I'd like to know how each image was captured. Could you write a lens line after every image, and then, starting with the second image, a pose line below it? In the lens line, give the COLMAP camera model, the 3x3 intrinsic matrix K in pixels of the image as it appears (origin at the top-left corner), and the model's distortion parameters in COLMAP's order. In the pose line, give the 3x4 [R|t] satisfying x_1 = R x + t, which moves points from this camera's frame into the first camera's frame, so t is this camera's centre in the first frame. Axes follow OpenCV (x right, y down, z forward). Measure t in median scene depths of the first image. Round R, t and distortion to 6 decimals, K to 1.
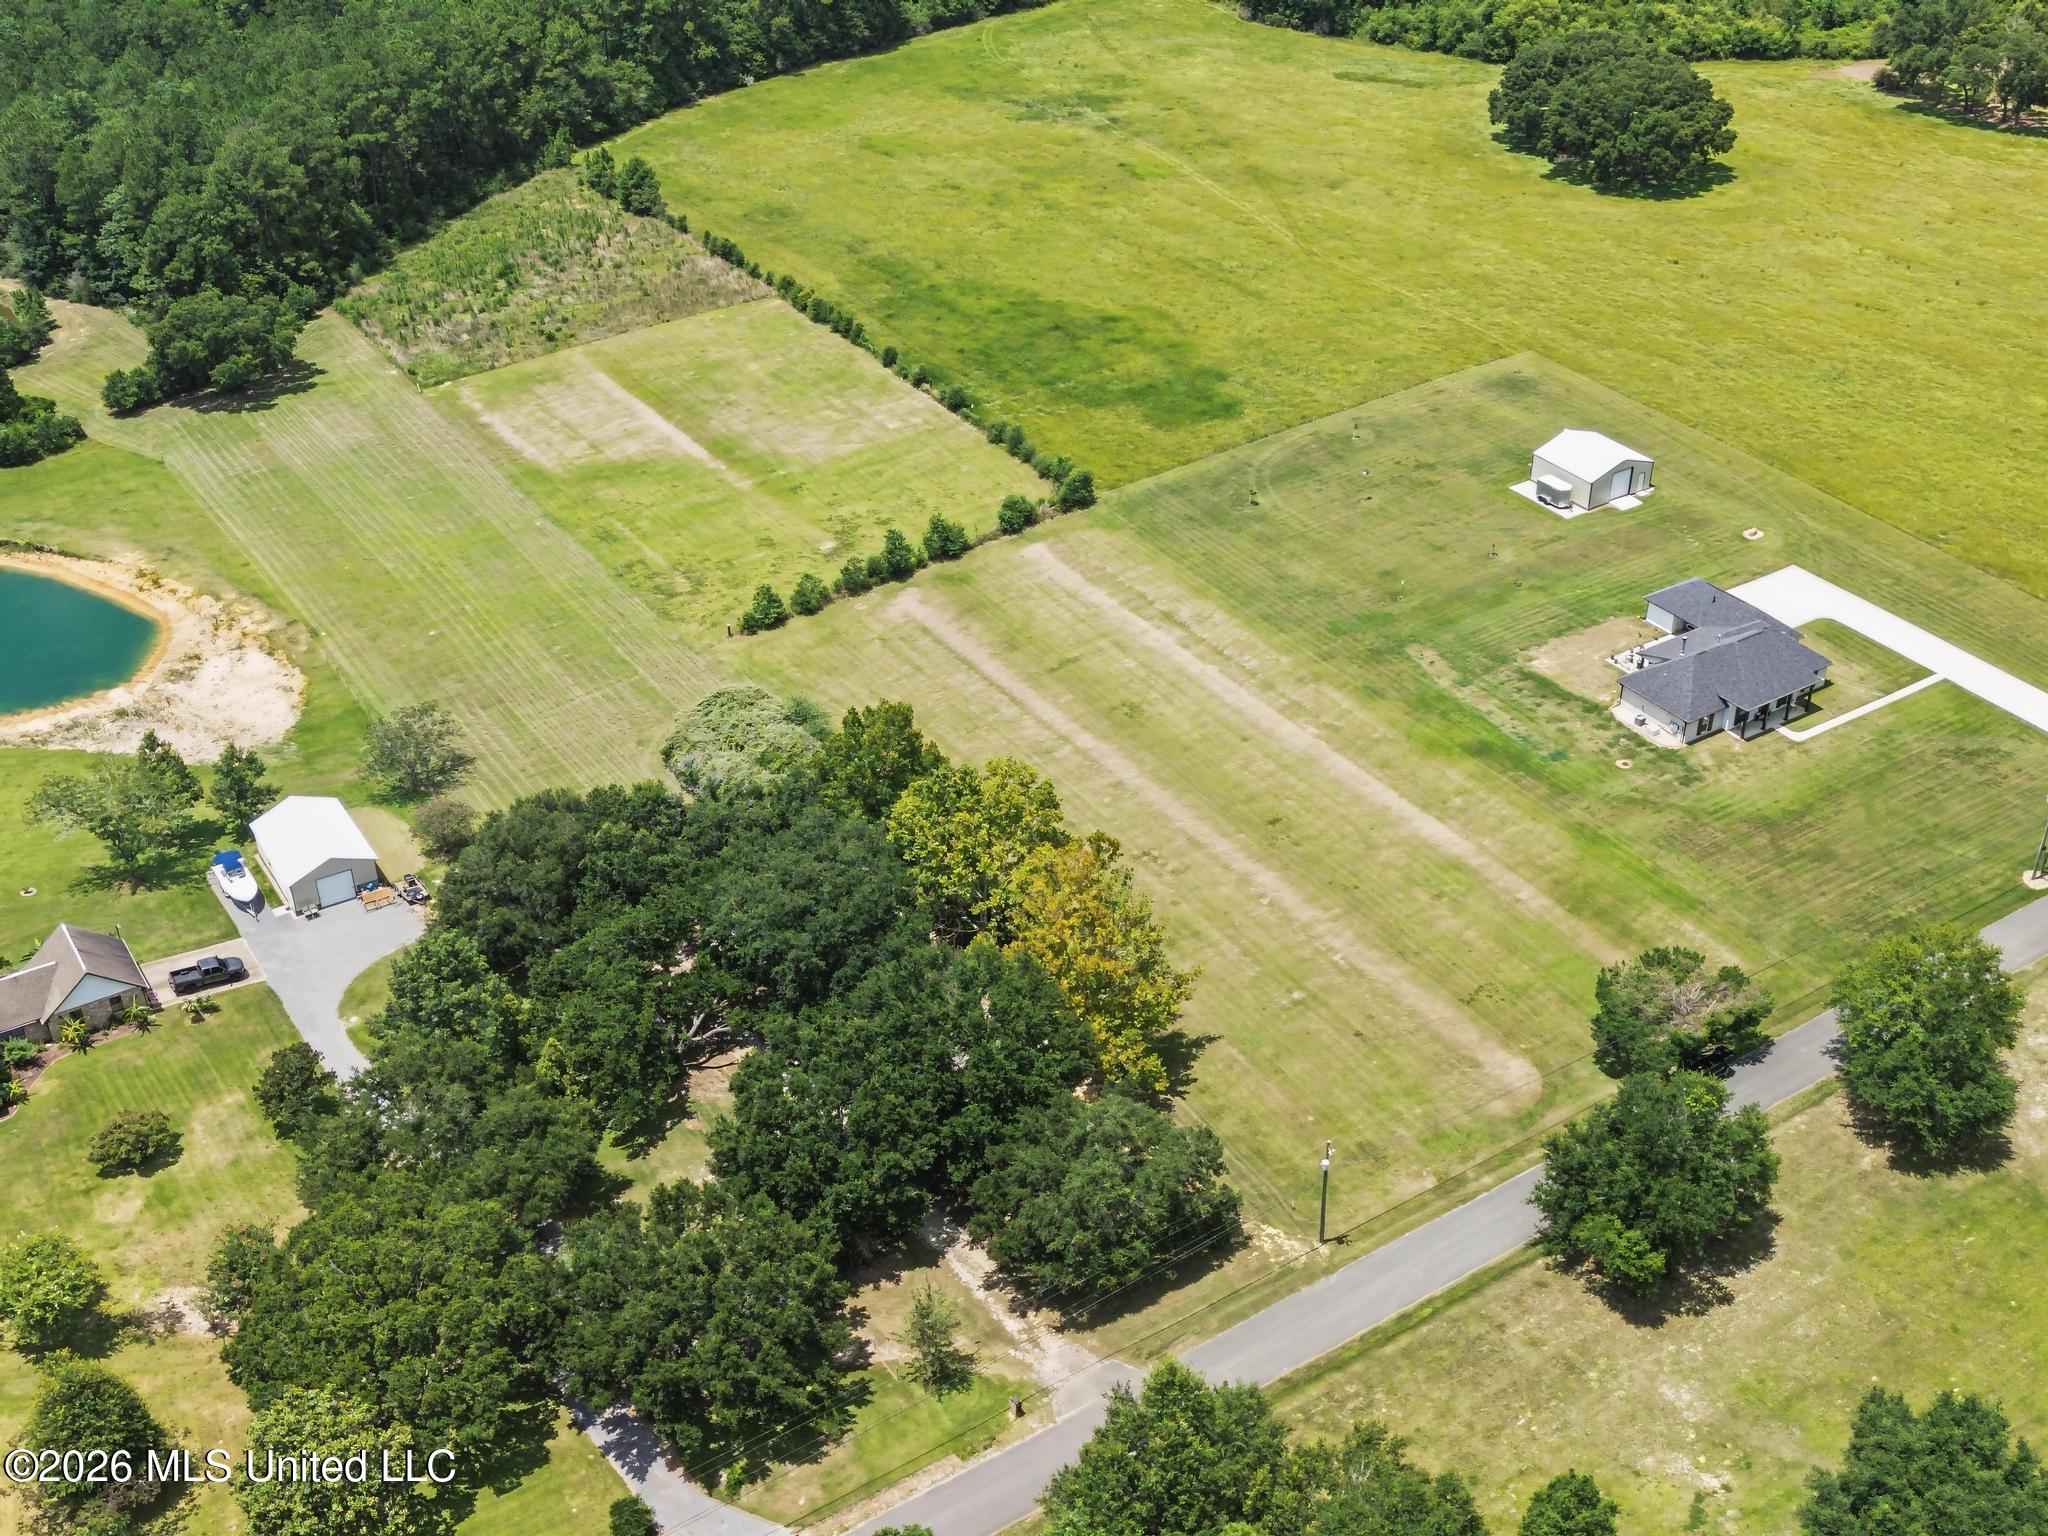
lens RADIAL K [[2294.2, 0, 1029.8], [0, 2294.2, 783.4], [0, 0, 1]] dist [0.167692, -0.404057]
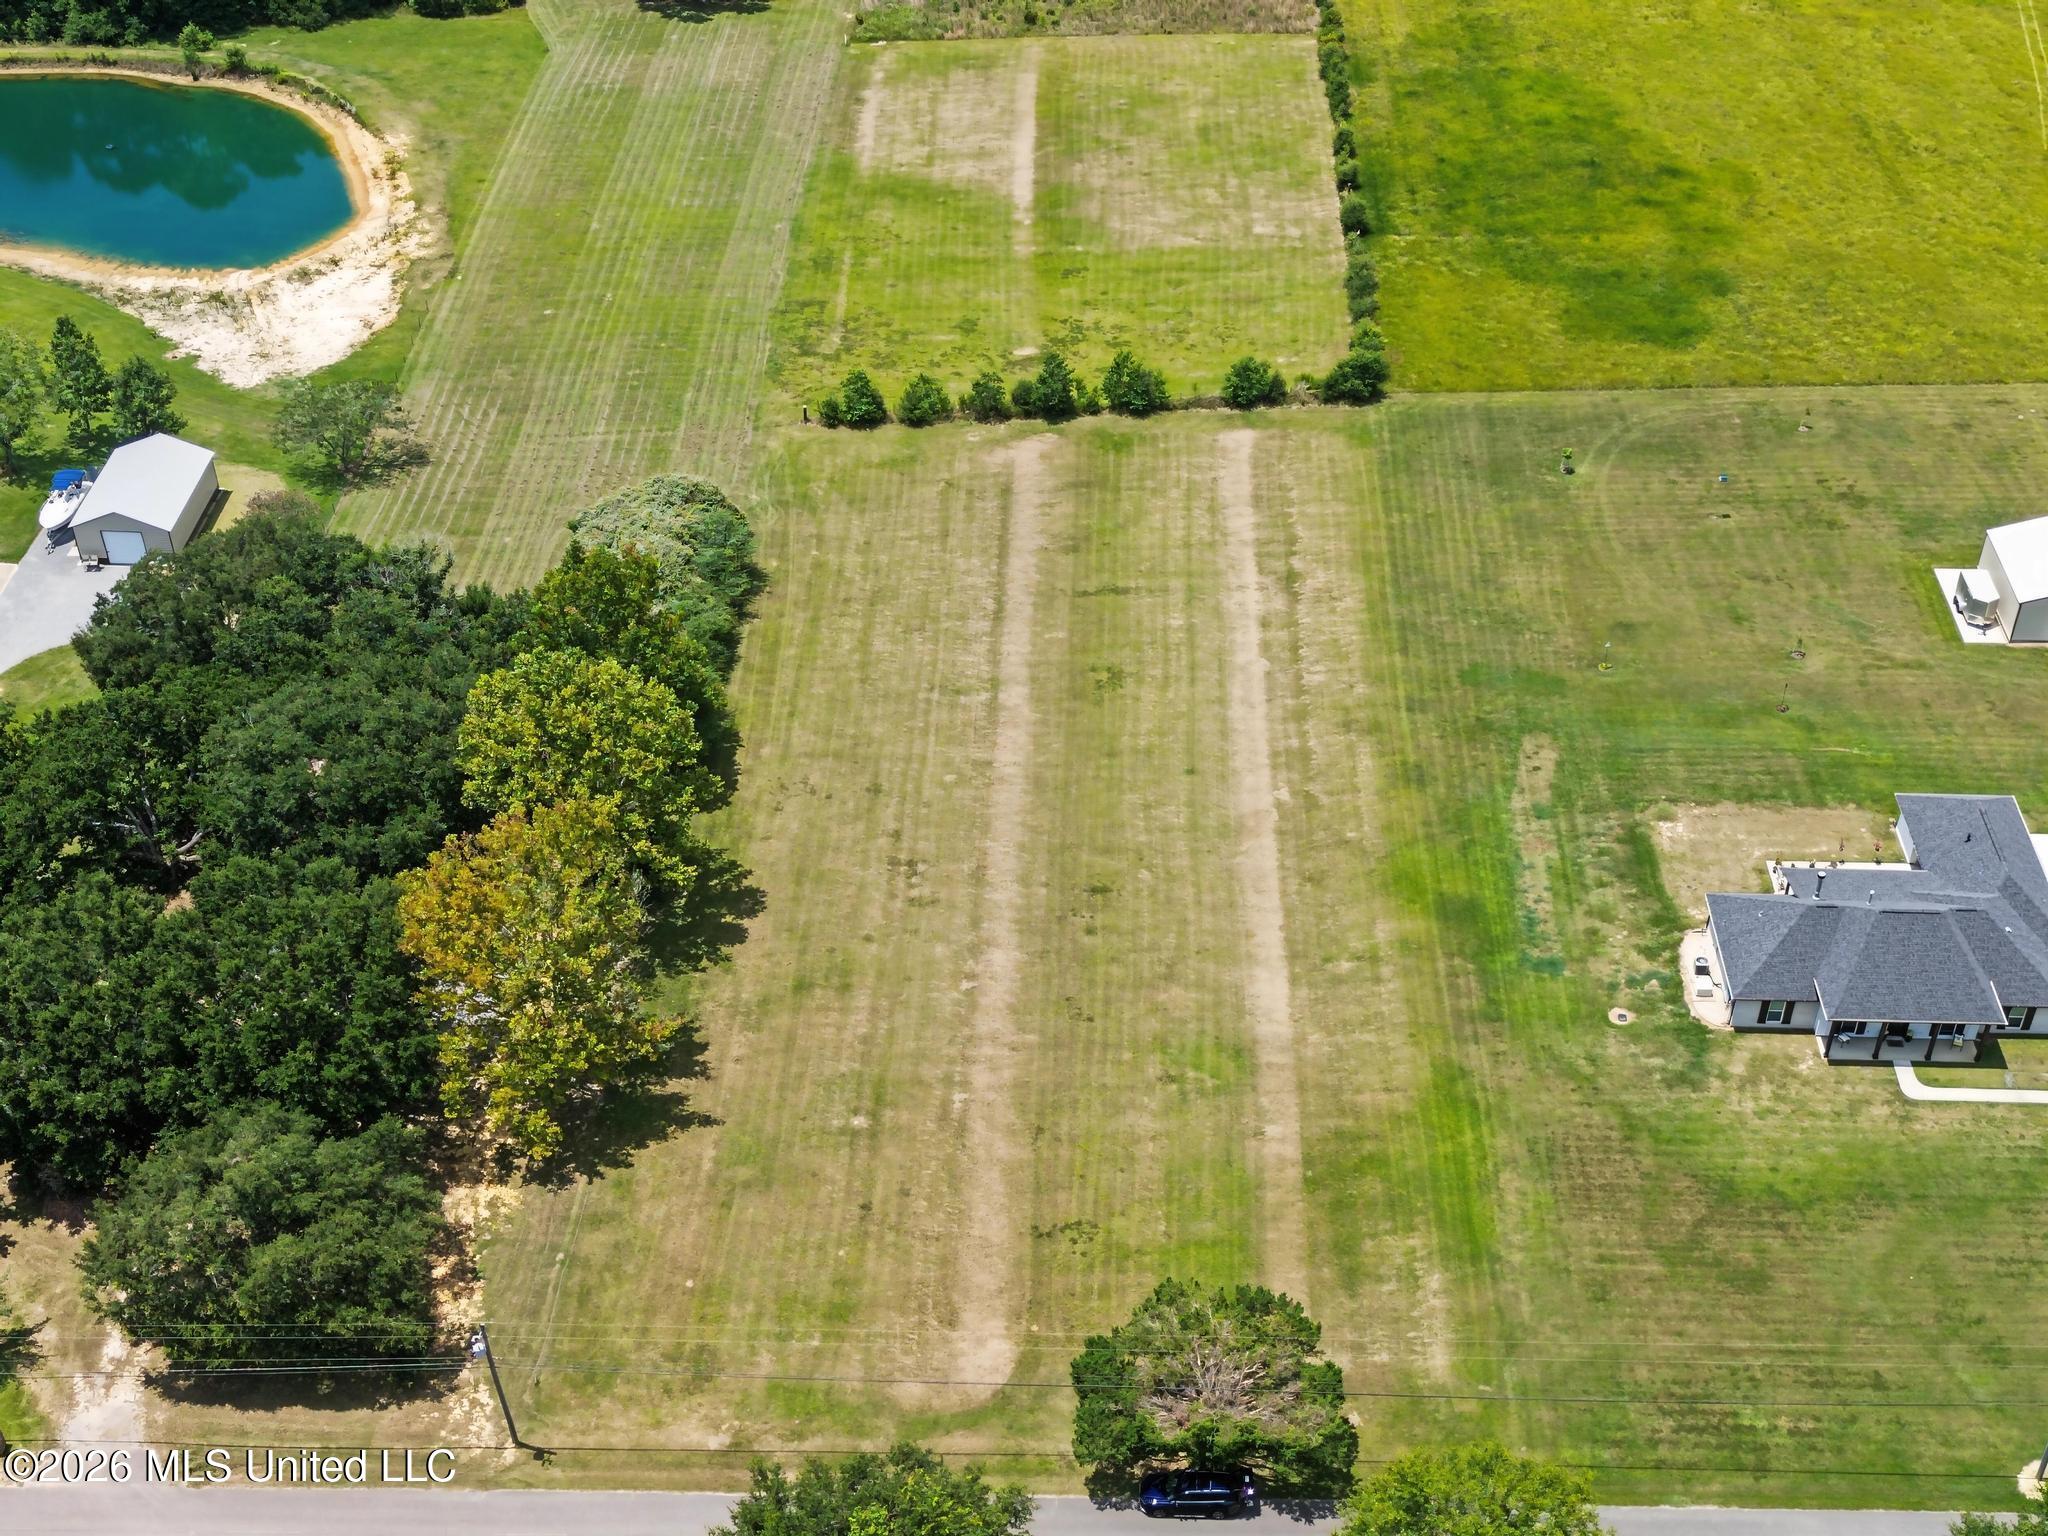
lens RADIAL K [[2525.5, 0, 1034.7], [0, 2525.5, 774.0], [0, 0, 1]] dist [0.166994, -0.399275]
pose [[0.819679, 0.364771, -0.441665, 0.397310], [-0.321086, 0.931097, 0.173094, -0.137534], [0.474373, -0.000069, 0.880324, 0.280231]]
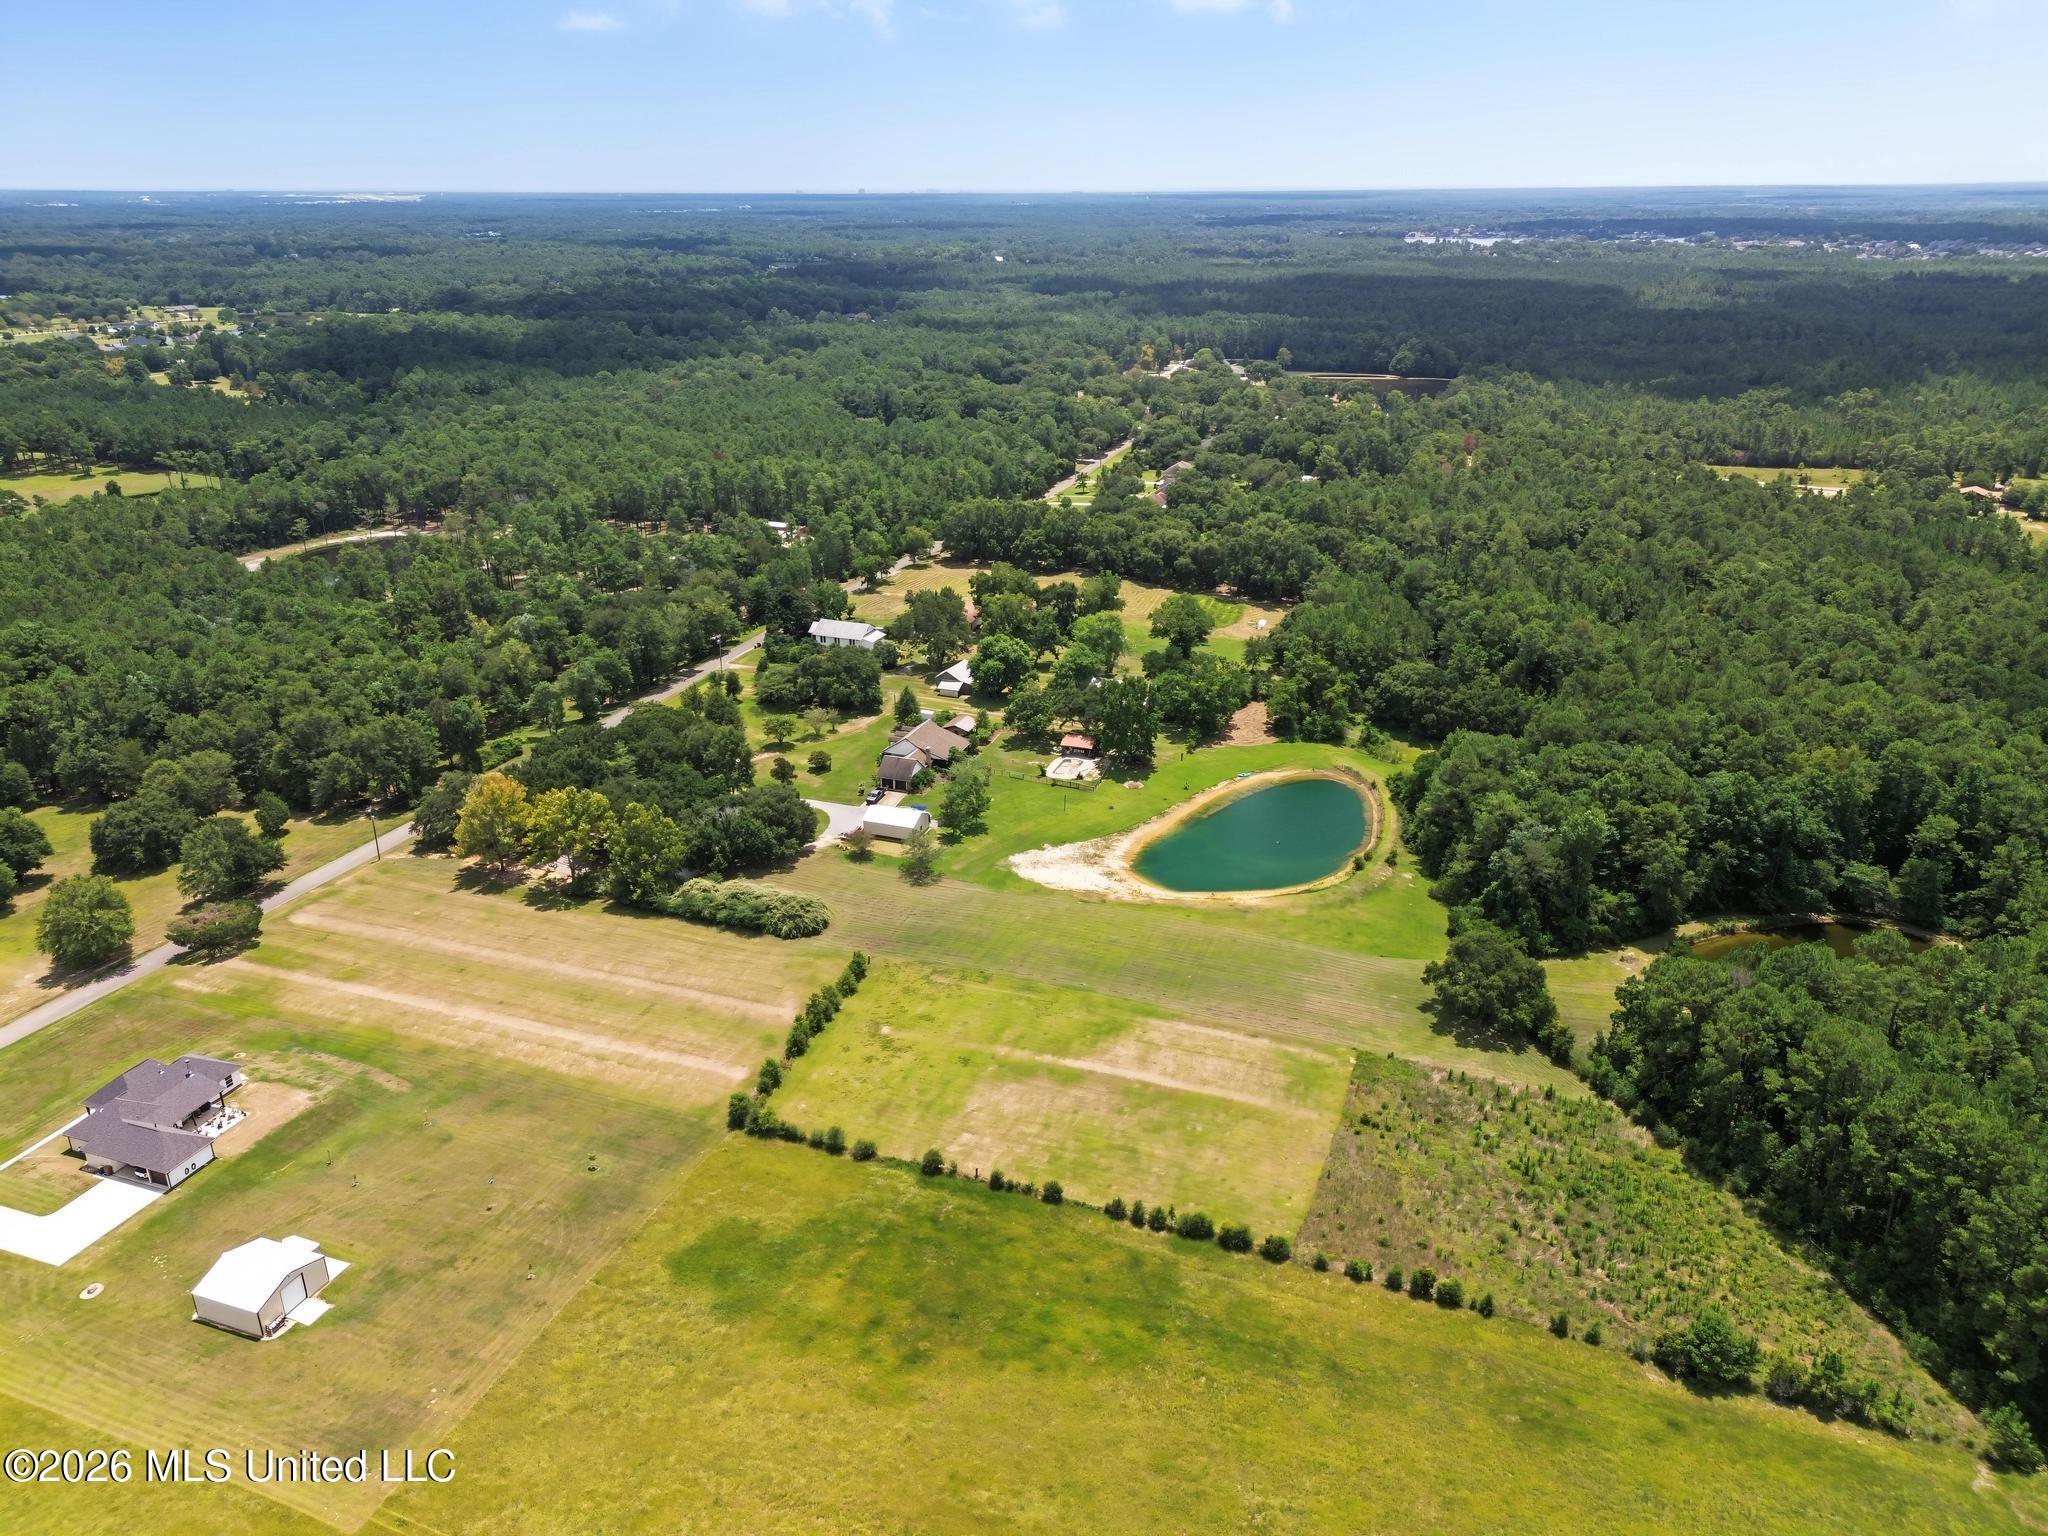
lens RADIAL K [[1443.2, 0, 1029.4], [0, 1443.2, 771.4], [0, 0, 1]] dist [0.080242, -0.088342]
pose [[-0.796667, 0.231846, -0.558184, 0.326222], [-0.331703, 0.604302, 0.724425, -0.963847], [0.505267, 0.762277, -0.404524, 1.457453]]
